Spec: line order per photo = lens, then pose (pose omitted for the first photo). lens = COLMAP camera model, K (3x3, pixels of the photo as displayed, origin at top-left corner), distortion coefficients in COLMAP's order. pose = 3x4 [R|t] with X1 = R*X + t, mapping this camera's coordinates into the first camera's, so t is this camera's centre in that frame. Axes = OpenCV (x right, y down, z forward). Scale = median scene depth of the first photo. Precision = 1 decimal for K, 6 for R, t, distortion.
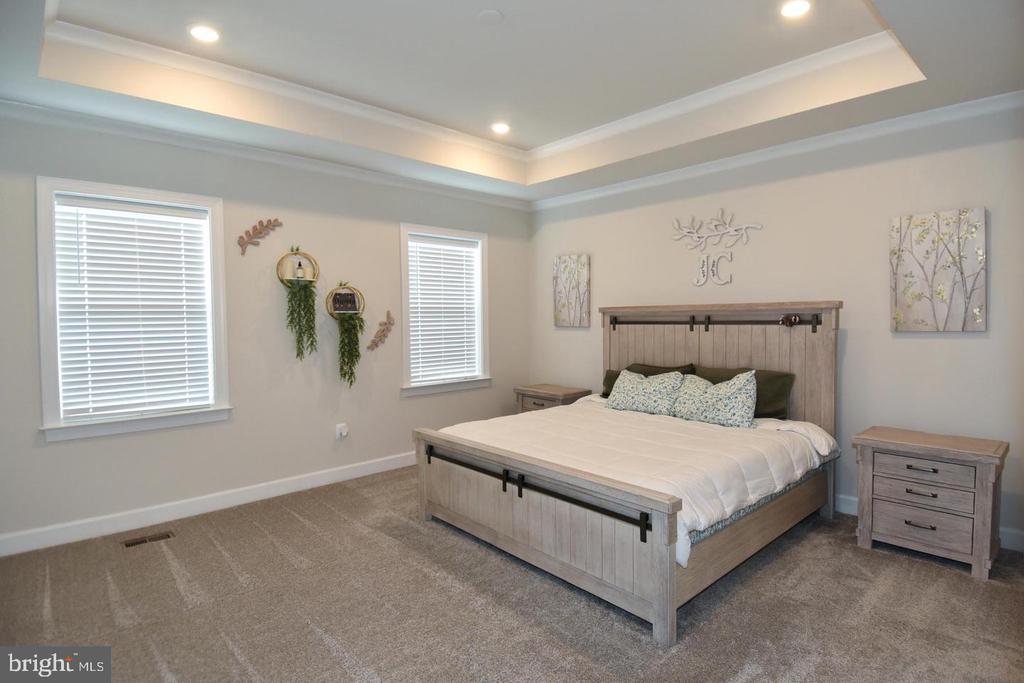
lens RADIAL K [[556.1, 0, 512.0], [0, 556.1, 341.5], [0, 0, 1]] dist [0.000171, -0.000935]
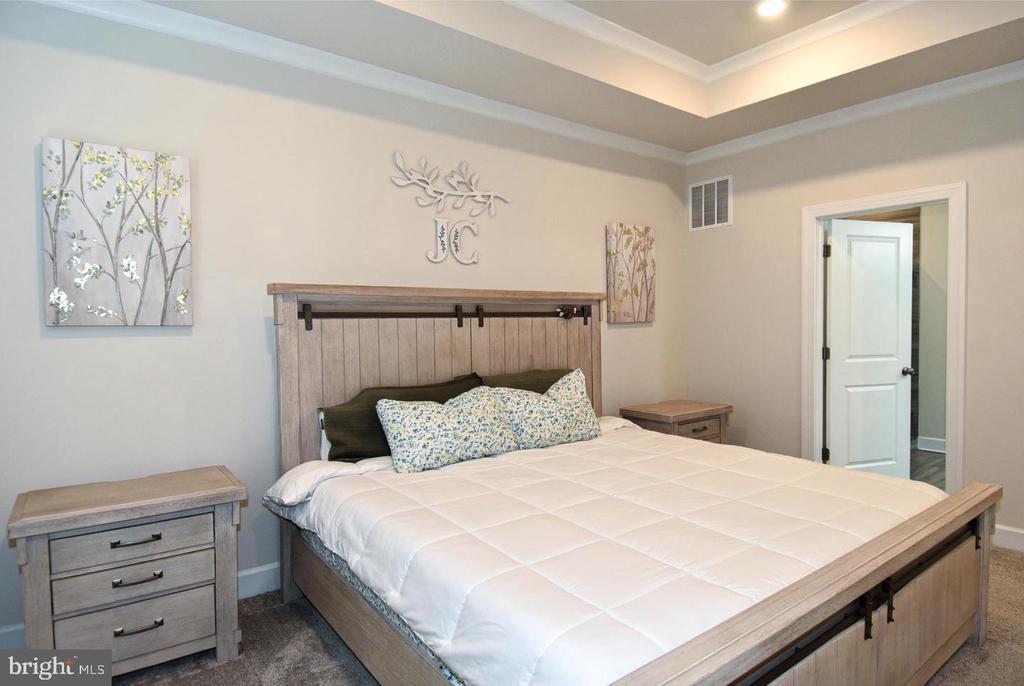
lens RADIAL K [[556.1, 0, 512.0], [0, 556.1, 343.0], [0, 0, 1]] dist [0.000171, -0.000935]
pose [[0.042083, -0.023666, 0.998834, -0.353353], [0.056993, 0.998148, 0.021249, -0.009755], [-0.997487, 0.056033, 0.043354, 0.887728]]
